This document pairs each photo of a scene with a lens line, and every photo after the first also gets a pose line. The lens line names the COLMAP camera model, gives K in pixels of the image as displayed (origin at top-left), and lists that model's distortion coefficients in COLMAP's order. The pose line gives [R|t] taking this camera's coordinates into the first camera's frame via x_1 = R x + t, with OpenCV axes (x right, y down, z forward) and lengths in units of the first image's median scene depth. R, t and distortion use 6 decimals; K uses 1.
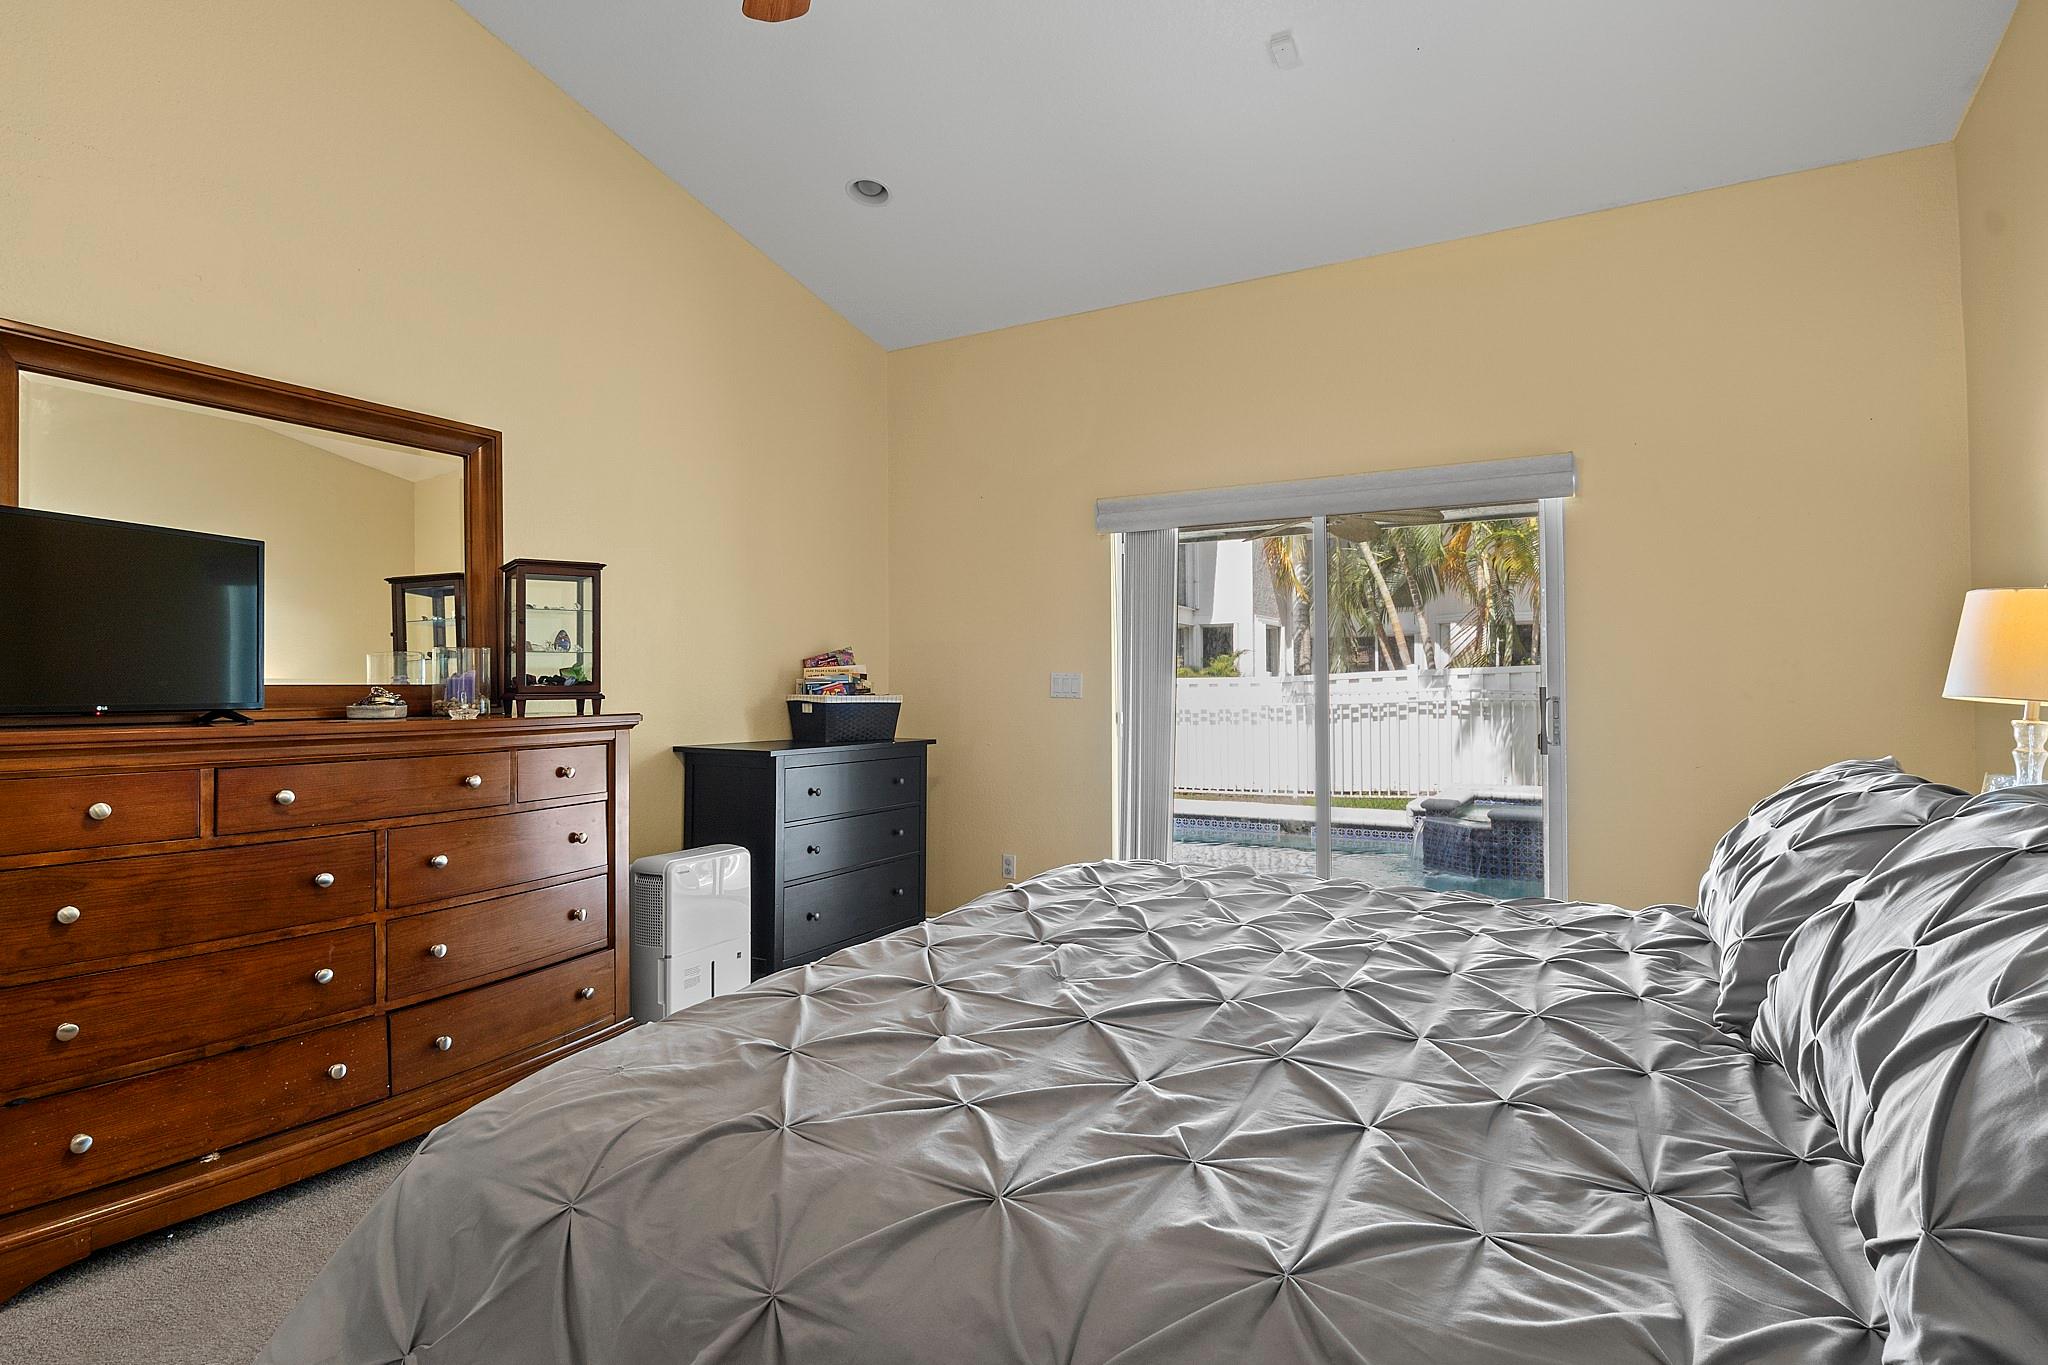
lens RADIAL K [[1061.1, 0, 1030.8], [0, 1061.1, 685.8], [0, 0, 1]] dist [-0.000877, 0.000402]
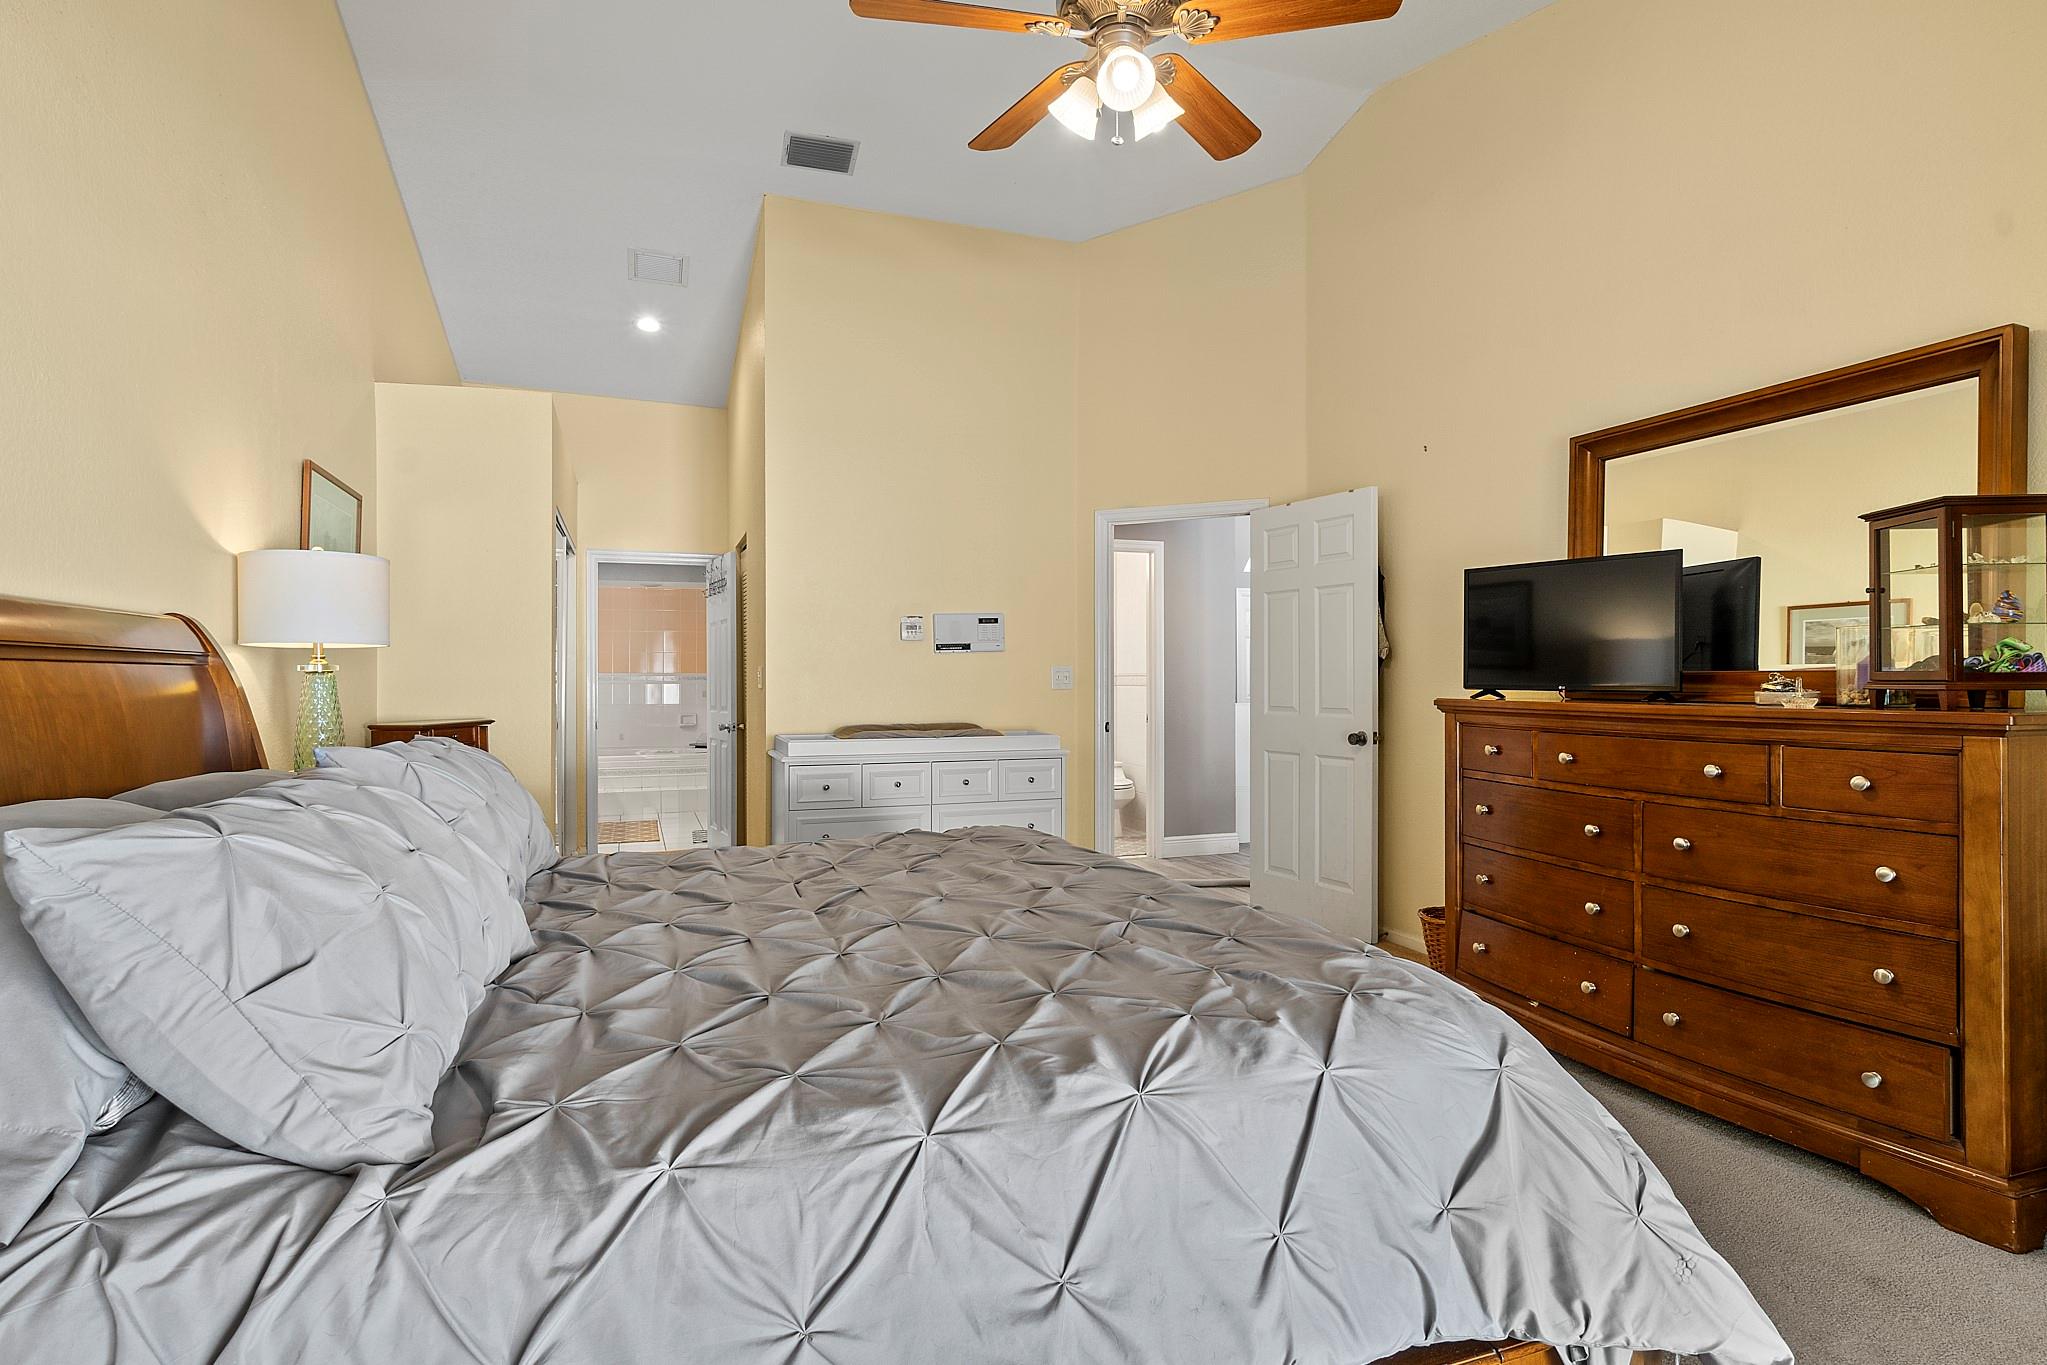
lens RADIAL K [[1060.6, 0, 1024.4], [0, 1060.6, 681.9], [0, 0, 1]] dist [-0.000877, 0.000402]
pose [[-0.657228, 0.016666, -0.753508, 0.655703], [0.012075, 0.999860, 0.011582, -0.010850], [0.753595, -0.001487, -0.657337, 1.248996]]
